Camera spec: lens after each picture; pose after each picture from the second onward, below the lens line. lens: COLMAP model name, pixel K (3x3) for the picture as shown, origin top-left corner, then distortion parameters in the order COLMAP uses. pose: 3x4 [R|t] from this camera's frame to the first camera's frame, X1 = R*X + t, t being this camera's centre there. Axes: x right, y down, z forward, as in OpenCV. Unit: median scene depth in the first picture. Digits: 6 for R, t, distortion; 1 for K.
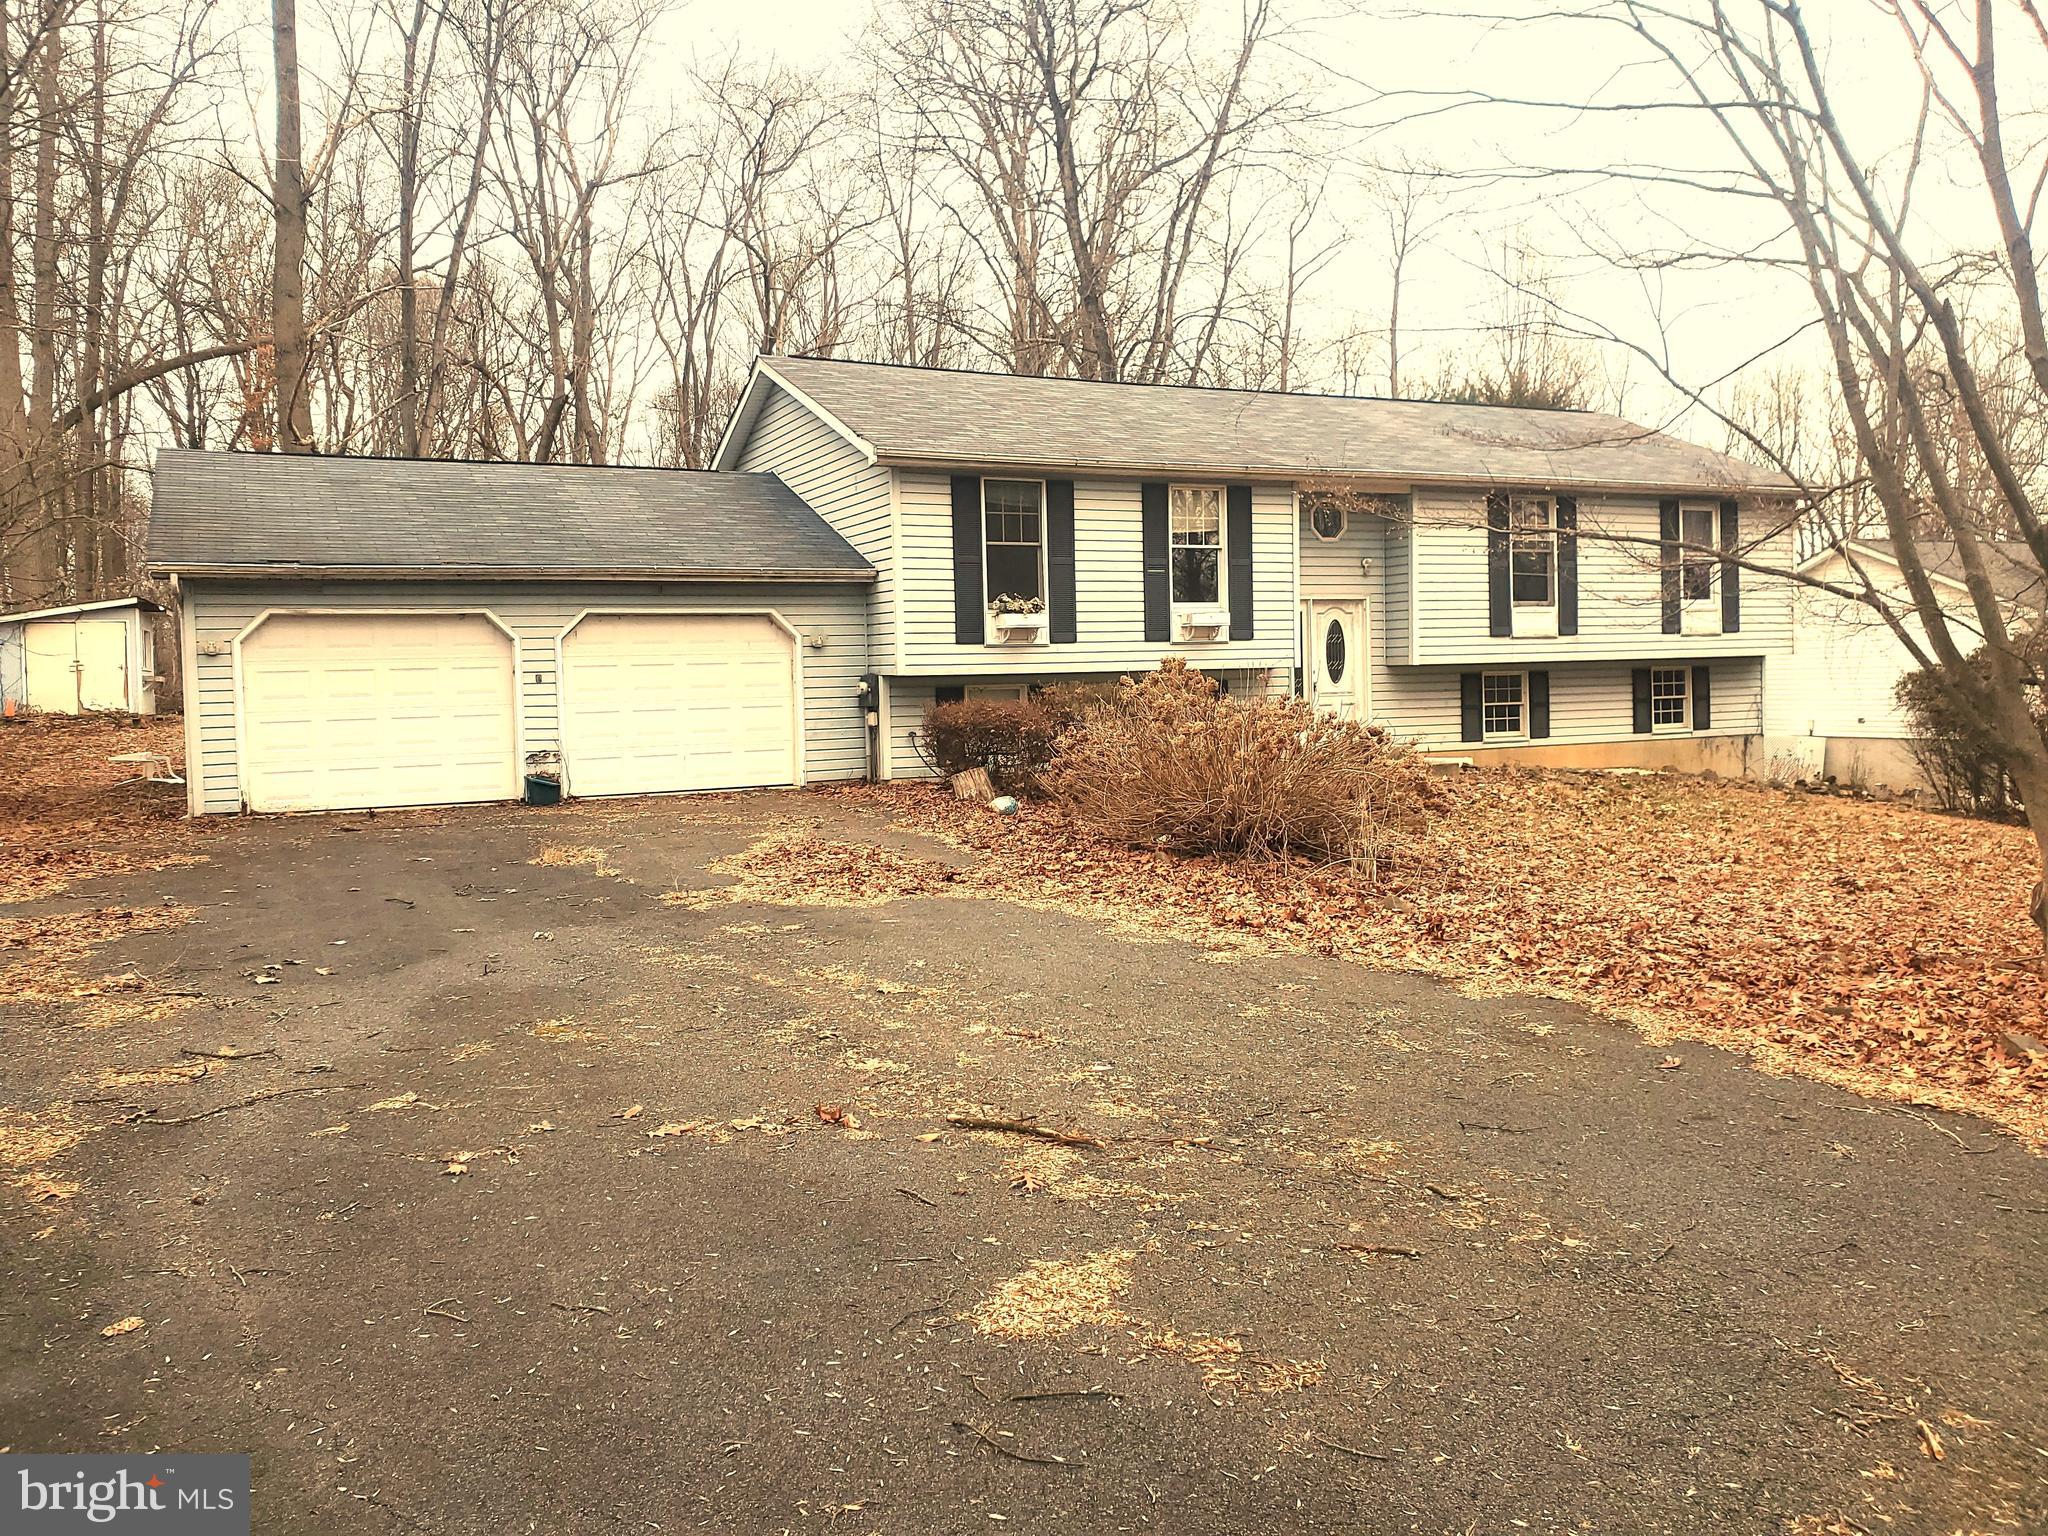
lens RADIAL K [[1560.3, 0, 1024.0], [0, 1560.3, 768.0], [0, 0, 1]] dist [0.083930, -0.111619]
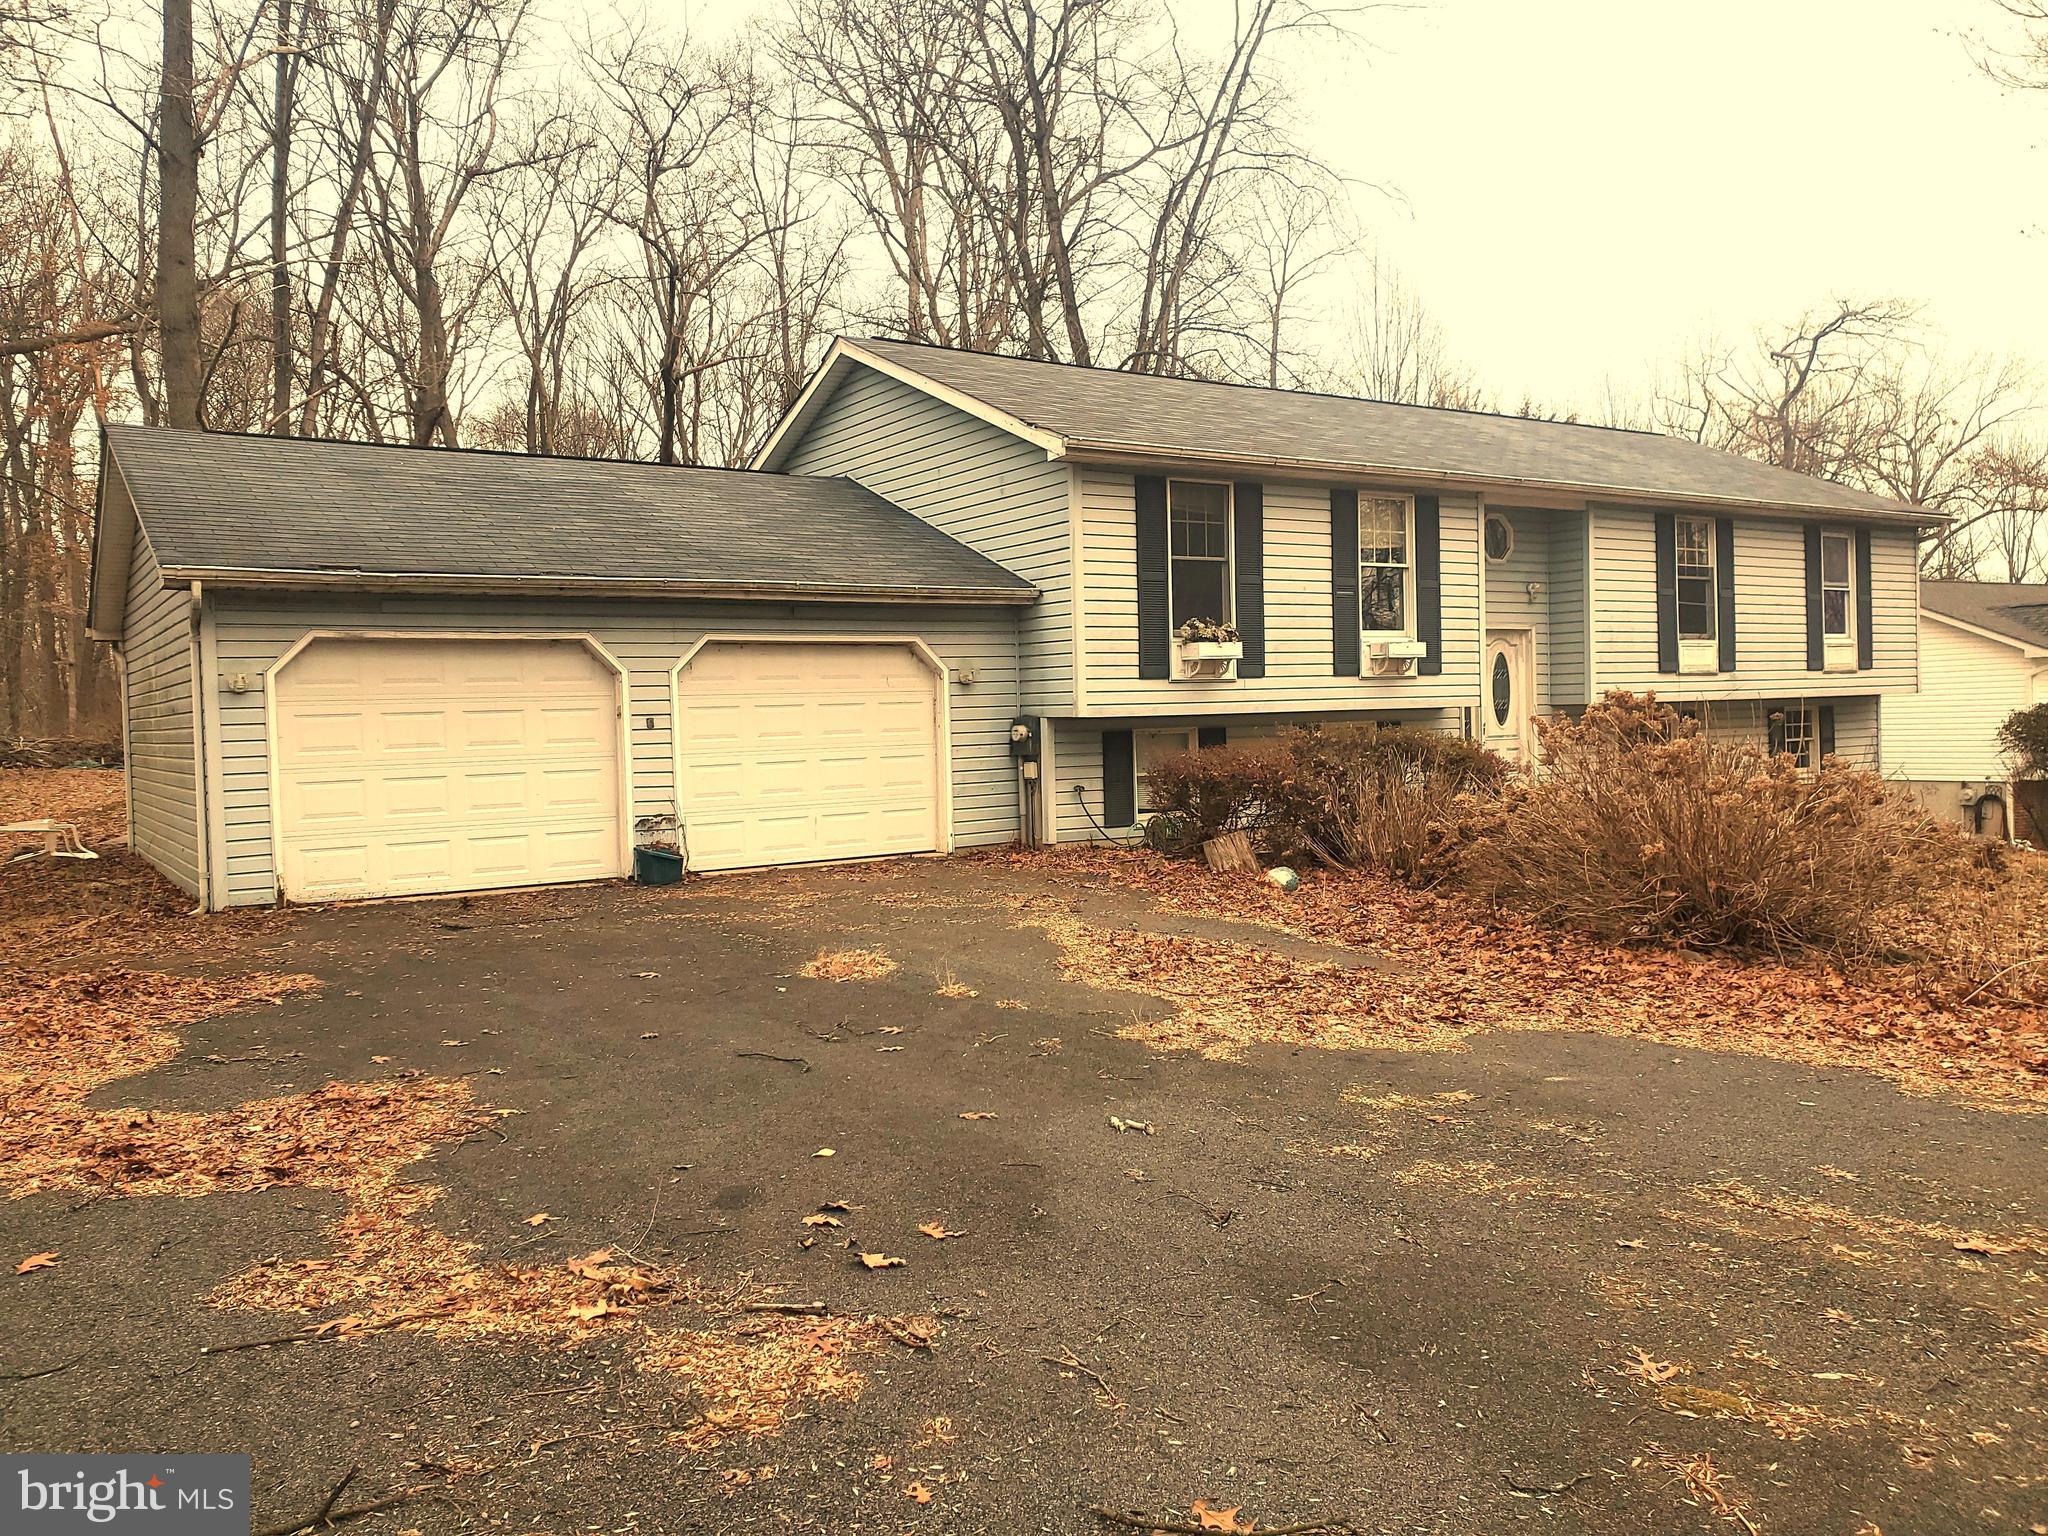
lens RADIAL K [[1587.6, 0, 1024.0], [0, 1587.6, 768.0], [0, 0, 1]] dist [0.070590, -0.007621]
pose [[0.992829, -0.006295, 0.119376, -0.198757], [0.009681, 0.999567, -0.027803, -0.009490], [-0.119150, 0.028760, 0.992460, 0.172502]]
